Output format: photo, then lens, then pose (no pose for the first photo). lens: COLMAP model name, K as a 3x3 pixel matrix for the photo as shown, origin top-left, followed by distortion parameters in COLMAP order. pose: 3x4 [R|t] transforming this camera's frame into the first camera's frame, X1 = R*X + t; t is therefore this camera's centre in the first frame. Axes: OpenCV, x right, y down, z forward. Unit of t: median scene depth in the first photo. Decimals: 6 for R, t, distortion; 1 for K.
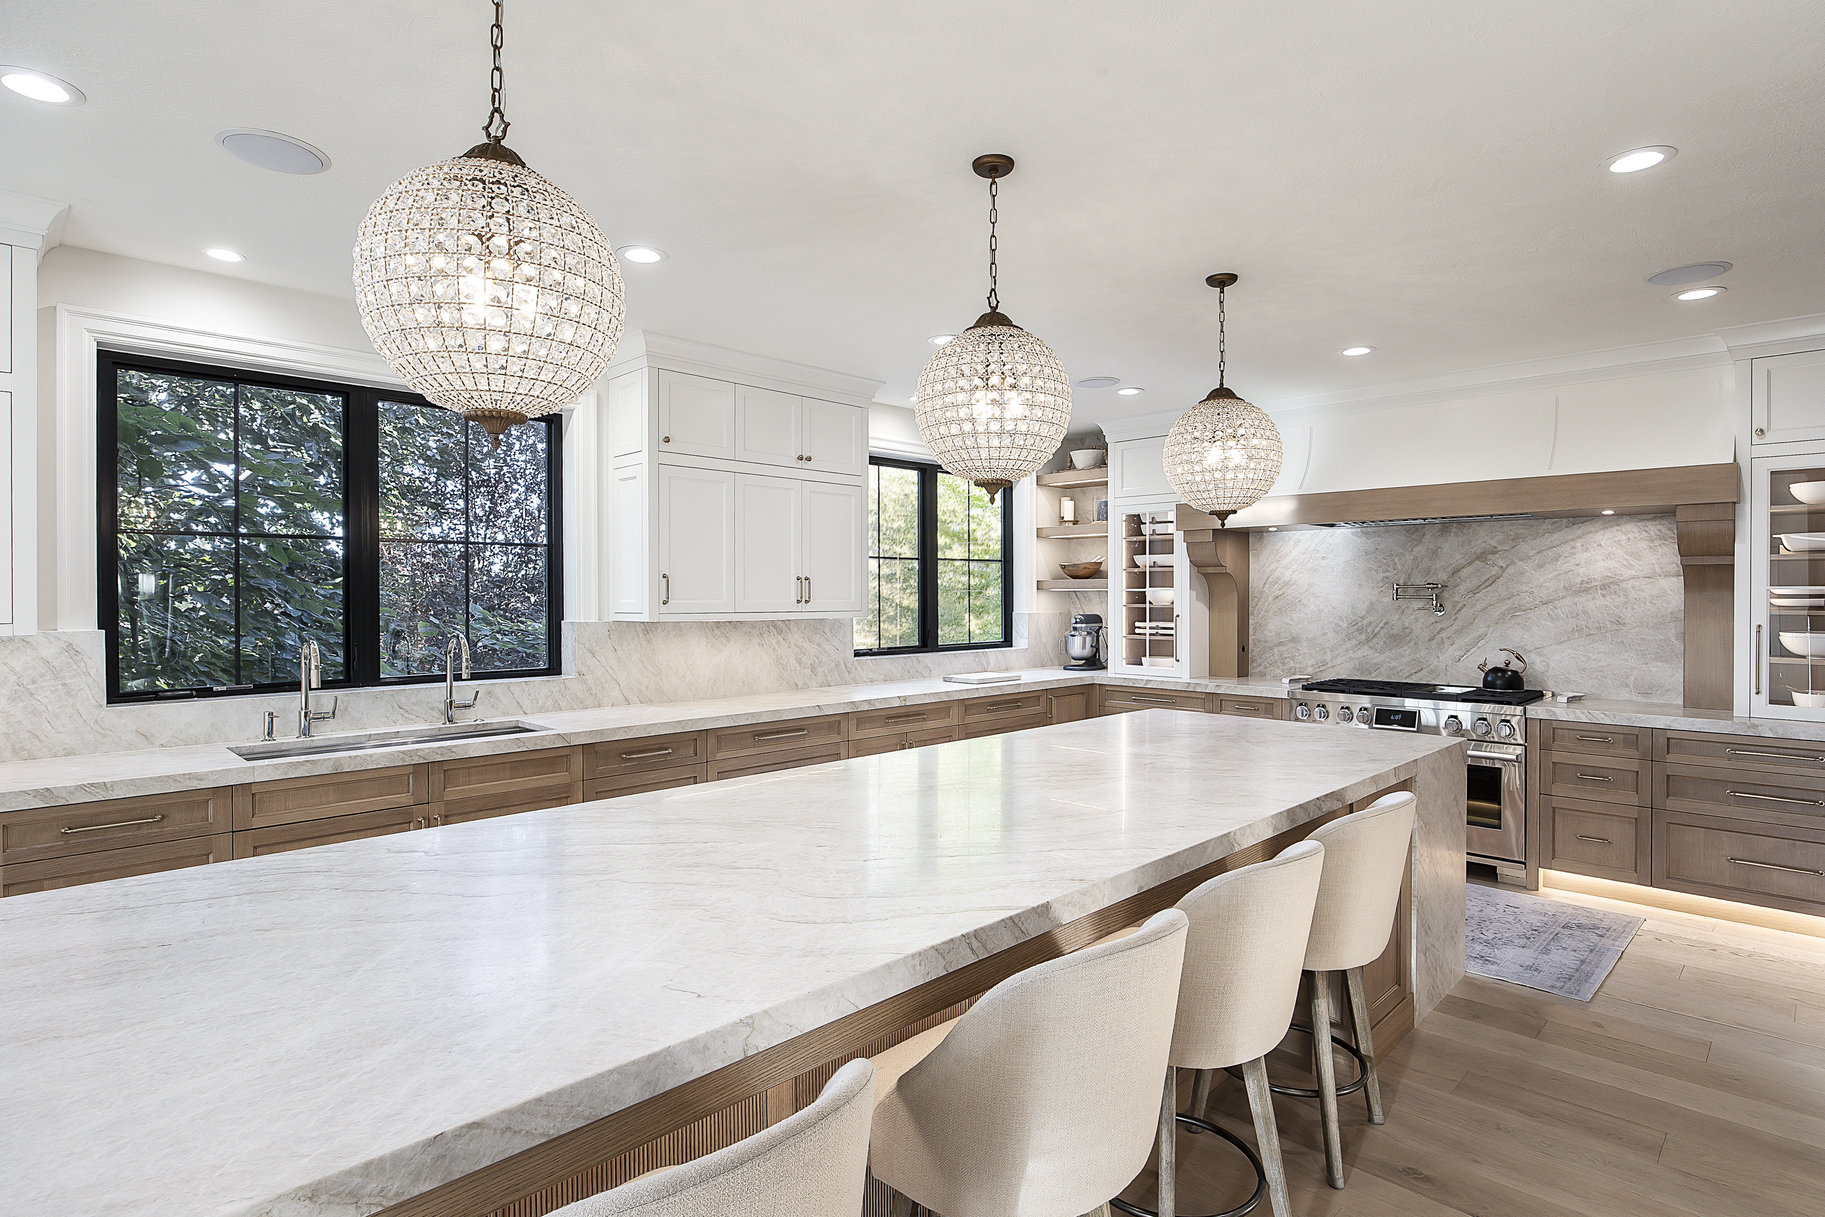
lens RADIAL K [[965.7, 0, 910.4], [0, 965.7, 615.6], [0, 0, 1]] dist [-0.003508, -0.000271]
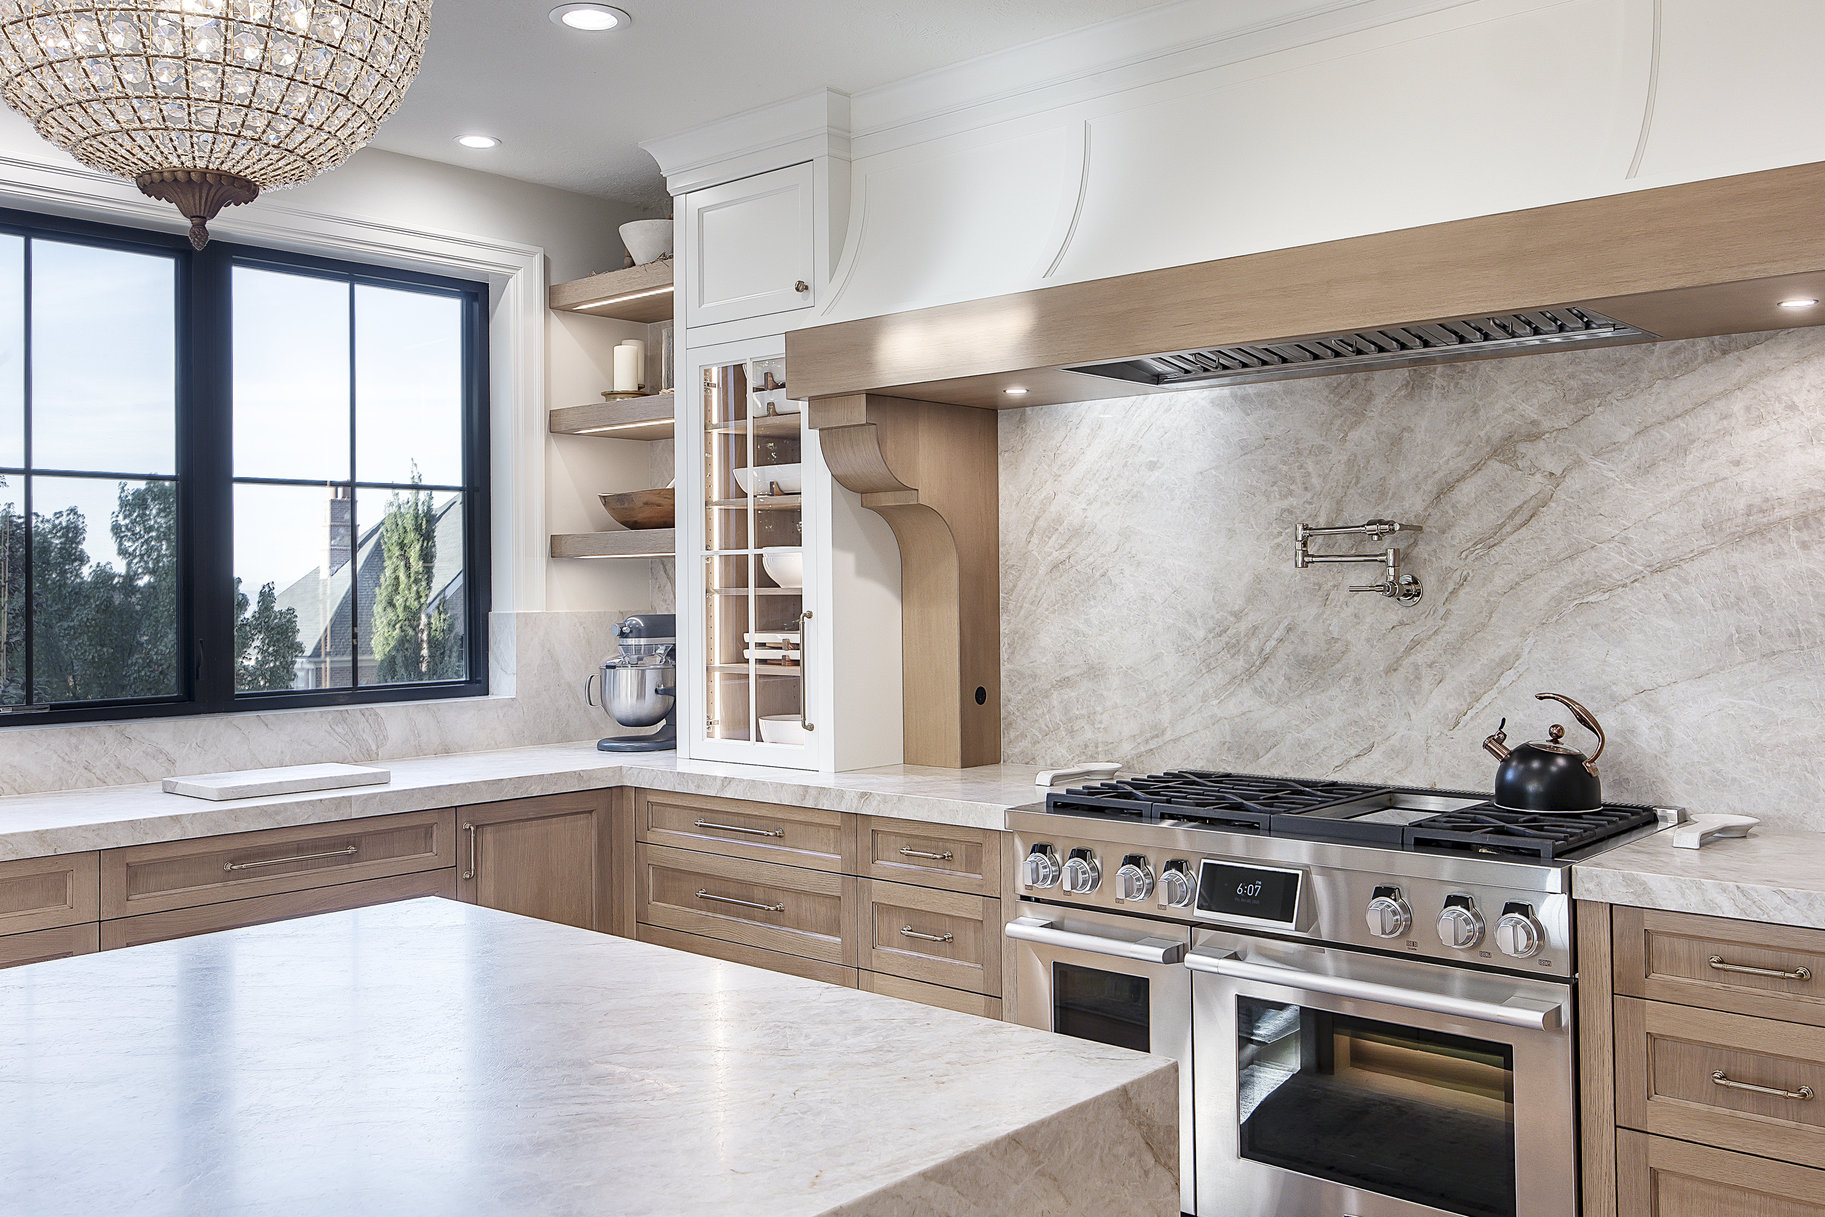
lens RADIAL K [[1614.1, 0, 912.5], [0, 1614.1, 596.8], [0, 0, 1]] dist [0.006861, 0.005743]
pose [[0.998380, -0.008480, 0.056254, 0.300931], [0.009524, 0.999787, -0.018301, 0.005610], [-0.056087, 0.018807, 0.998249, 0.354158]]
